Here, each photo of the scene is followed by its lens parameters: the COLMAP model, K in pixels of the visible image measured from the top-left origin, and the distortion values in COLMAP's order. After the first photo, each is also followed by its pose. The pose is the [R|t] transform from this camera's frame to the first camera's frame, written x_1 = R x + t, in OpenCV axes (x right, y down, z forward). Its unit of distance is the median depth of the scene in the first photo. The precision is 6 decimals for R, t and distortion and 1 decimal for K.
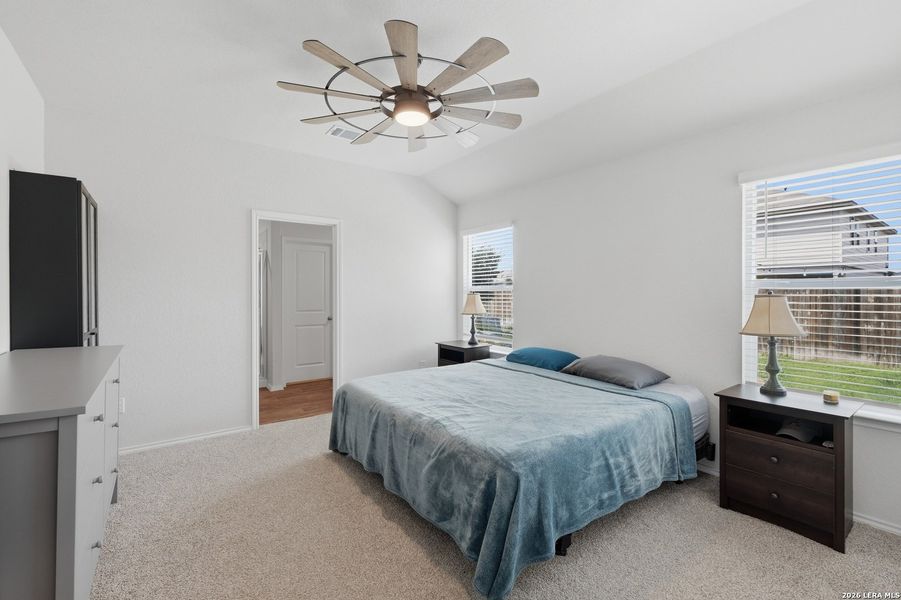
lens RADIAL K [[387.8, 0, 451.1], [0, 387.8, 293.6], [0, 0, 1]] dist [-0.002347, -0.000504]
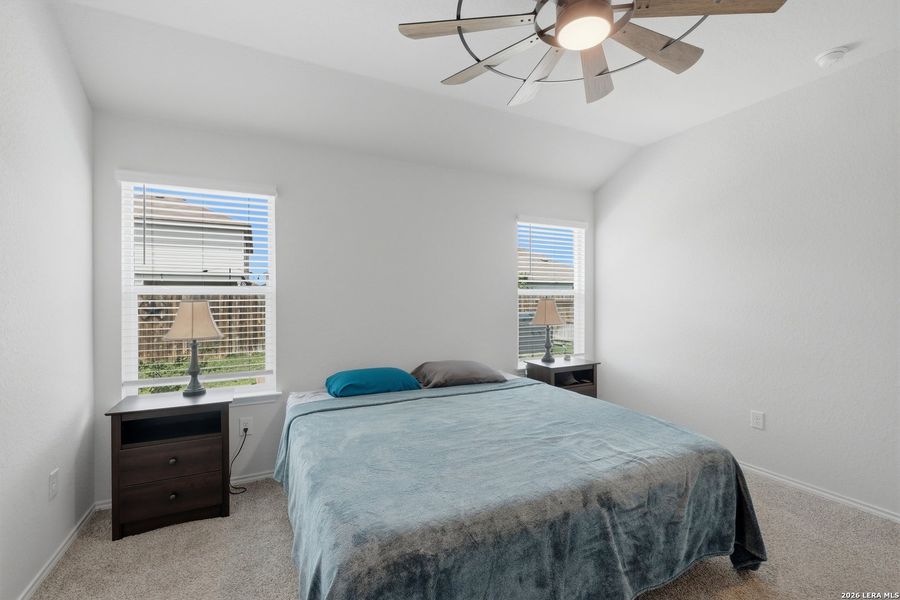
lens RADIAL K [[394.4, 0, 454.4], [0, 394.4, 297.2], [0, 0, 1]] dist [0.001061, -0.000127]
pose [[0.180960, 0.001619, 0.983489, -0.088011], [0.003080, 0.999993, -0.002212, -0.000021], [-0.983486, 0.003430, 0.180954, 0.118499]]
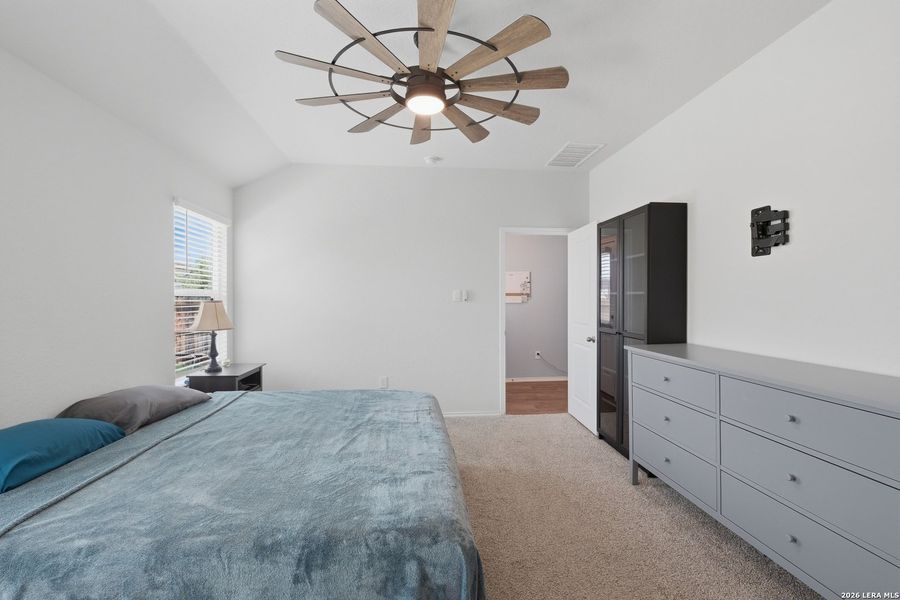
lens RADIAL K [[395.9, 0, 446.3], [0, 395.9, 294.2], [0, 0, 1]] dist [-0.003202, -0.000198]
pose [[-0.850885, 0.007267, 0.525302, -0.068090], [0.004423, 0.999968, -0.006668, -0.000483], [-0.525334, -0.003350, -0.850890, 0.192718]]
